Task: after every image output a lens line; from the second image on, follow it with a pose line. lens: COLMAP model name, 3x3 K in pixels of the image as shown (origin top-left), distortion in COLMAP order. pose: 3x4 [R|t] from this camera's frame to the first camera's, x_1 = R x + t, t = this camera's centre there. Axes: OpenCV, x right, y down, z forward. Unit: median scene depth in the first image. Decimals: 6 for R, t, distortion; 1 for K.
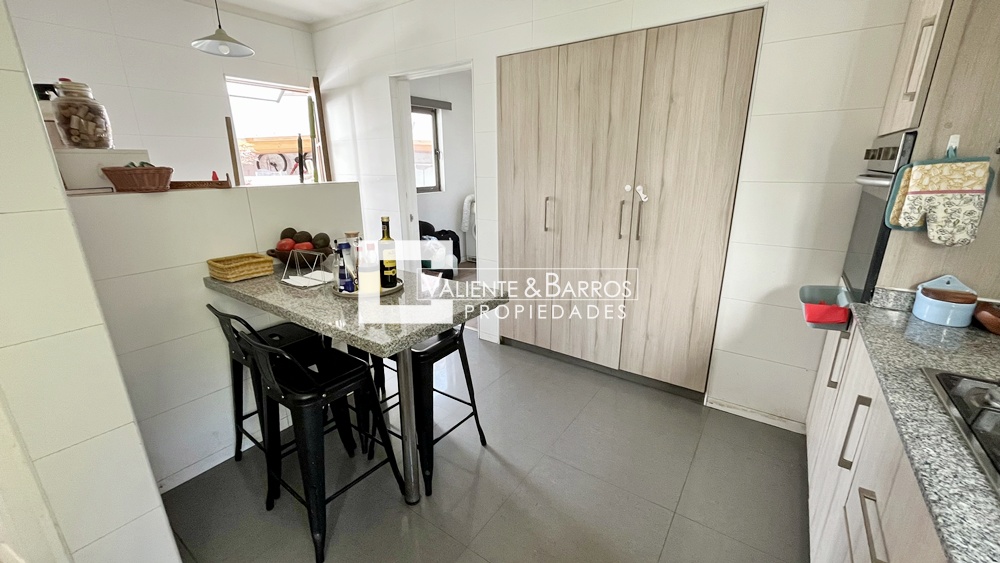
lens RADIAL K [[405.4, 0, 500.7], [0, 405.4, 284.5], [0, 0, 1]] dist [-0.002948, -0.000208]
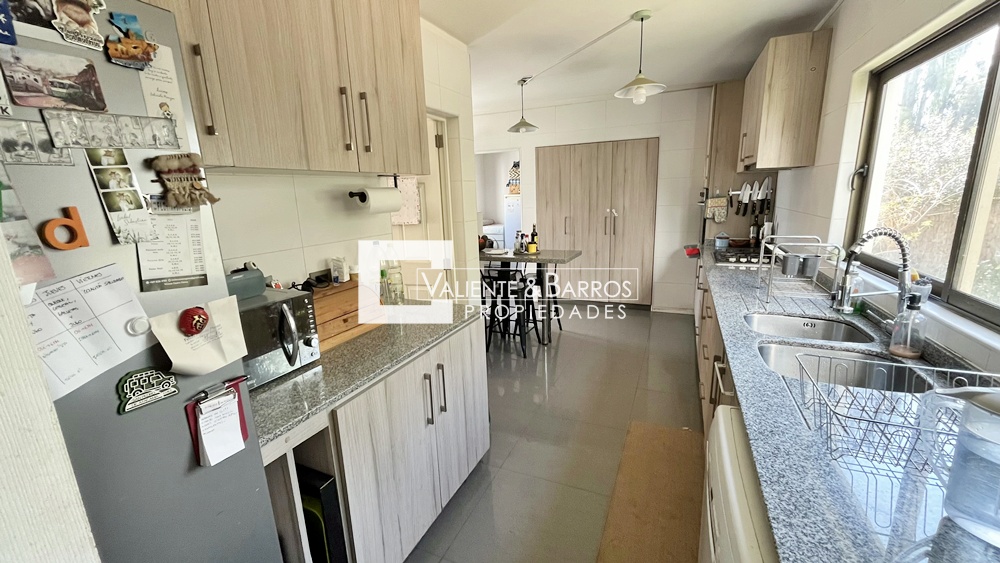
lens RADIAL K [[405.4, 0, 499.0], [0, 405.4, 282.6], [0, 0, 1]] dist [-0.002948, -0.000208]
pose [[0.984302, -0.061149, 0.165561, -0.648097], [0.074141, 0.994538, -0.073460, 0.261095], [-0.160165, 0.084582, 0.983460, -1.003309]]
